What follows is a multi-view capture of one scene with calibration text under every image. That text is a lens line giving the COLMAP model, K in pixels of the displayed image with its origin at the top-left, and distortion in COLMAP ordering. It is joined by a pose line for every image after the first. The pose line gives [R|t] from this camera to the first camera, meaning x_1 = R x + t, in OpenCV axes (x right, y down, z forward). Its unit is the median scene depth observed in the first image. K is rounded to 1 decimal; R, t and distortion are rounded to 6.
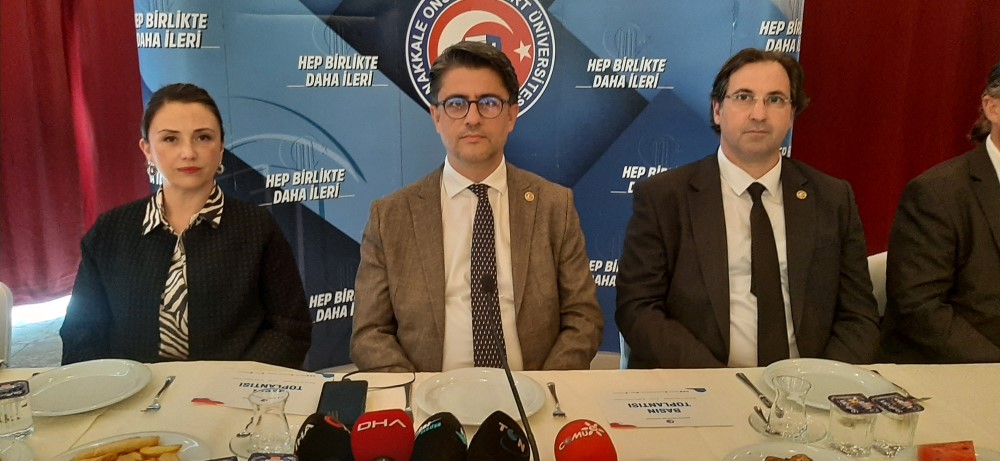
lens RADIAL K [[730.8, 0, 530.7], [0, 730.8, 195.0], [0, 0, 1]] dist [0.098668, -0.297230]
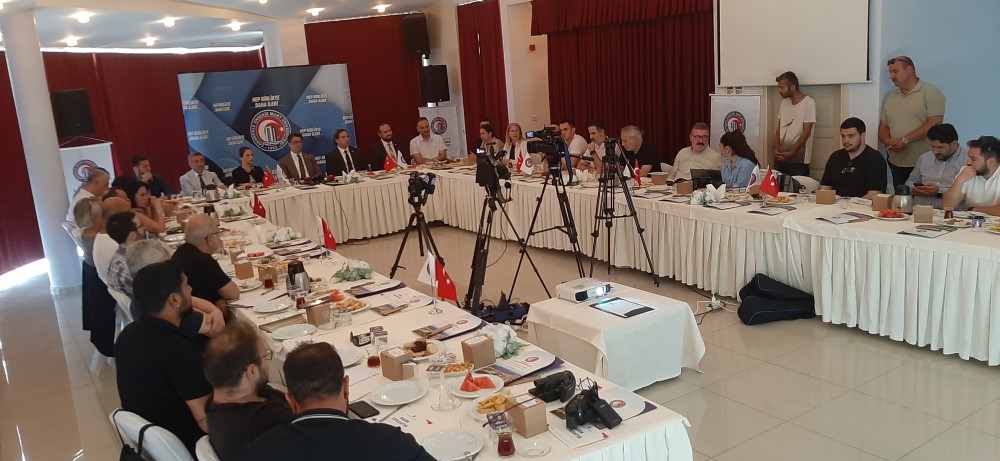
lens RADIAL K [[730.8, 0, 530.7], [0, 730.8, 195.0], [0, 0, 1]] dist [0.098668, -0.297230]
pose [[0.865901, -0.151351, 0.476768, -0.776145], [0.165995, 0.986059, 0.011548, 0.309746], [-0.471869, 0.069141, 0.878953, -2.963244]]
